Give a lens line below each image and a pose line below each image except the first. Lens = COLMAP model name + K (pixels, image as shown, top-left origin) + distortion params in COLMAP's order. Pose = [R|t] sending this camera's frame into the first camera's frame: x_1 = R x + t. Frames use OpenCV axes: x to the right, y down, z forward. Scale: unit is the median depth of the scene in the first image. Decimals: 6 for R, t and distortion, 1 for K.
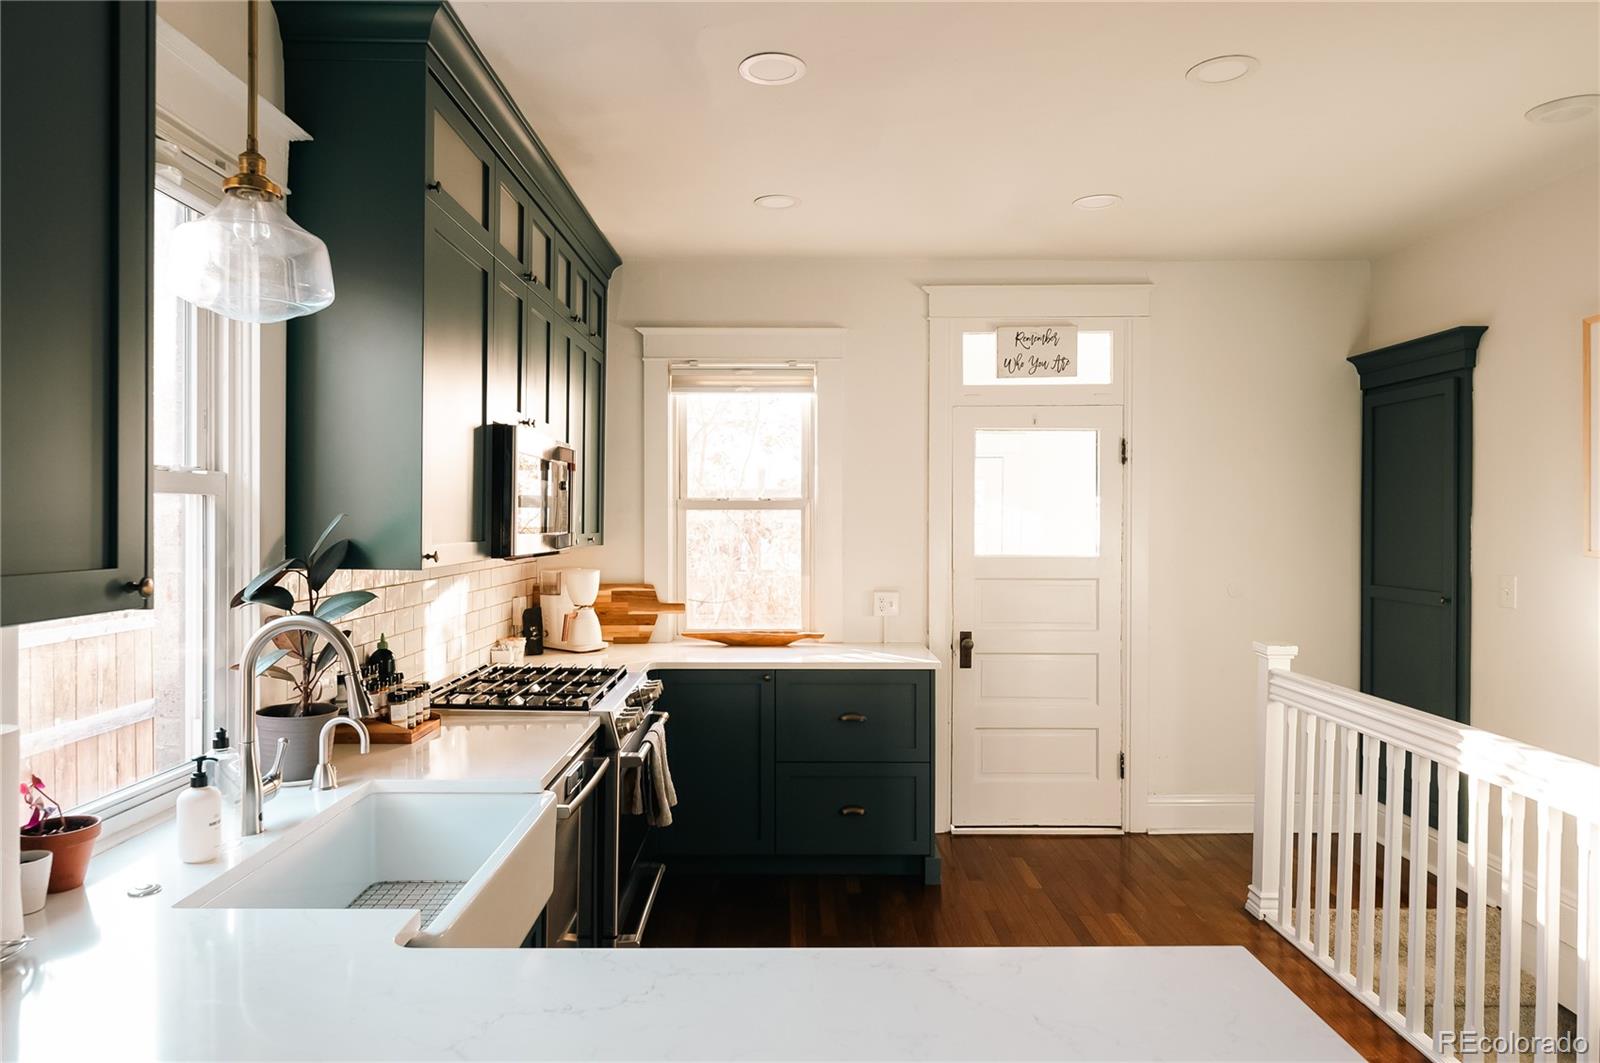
lens RADIAL K [[991.4, 0, 800.0], [0, 991.4, 531.5], [0, 0, 1]] dist [0.001457, 0.000451]
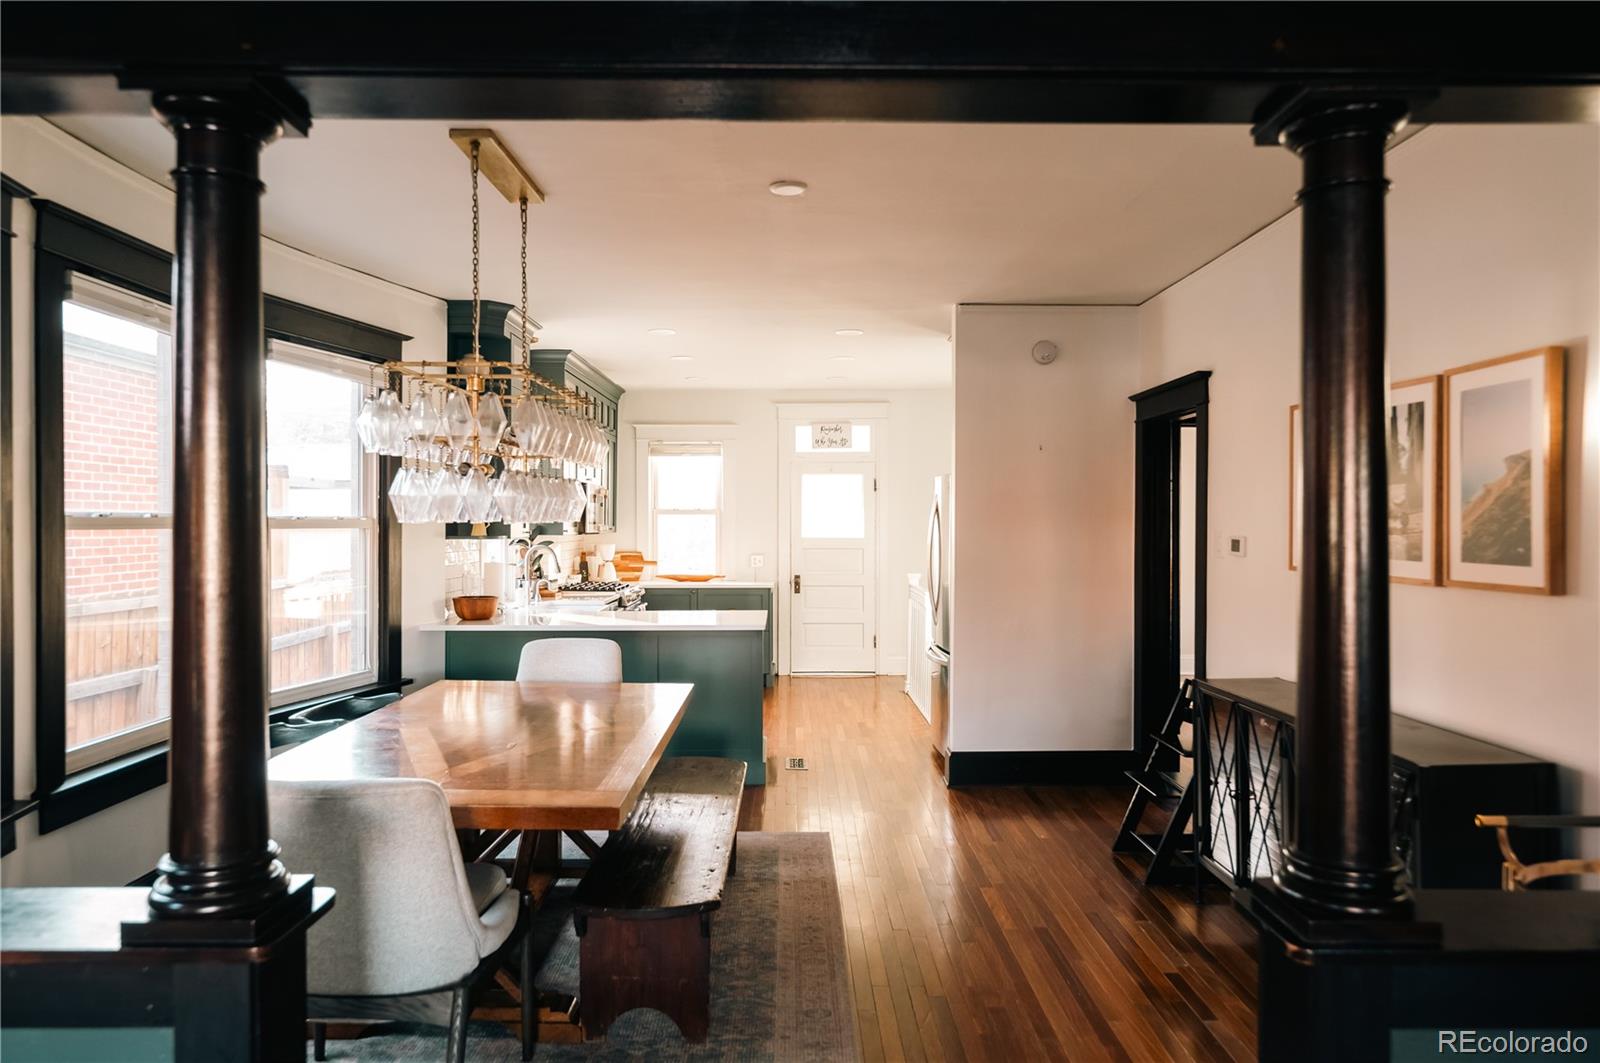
lens RADIAL K [[1045.1, 0, 800.0], [0, 1045.1, 531.5], [0, 0, 1]] dist [0.001101, -0.000641]
pose [[0.999987, -0.001643, -0.004765, 0.184245], [0.001631, 0.999995, -0.002552, 0.018323], [0.004770, 0.002544, 0.999985, -1.120684]]
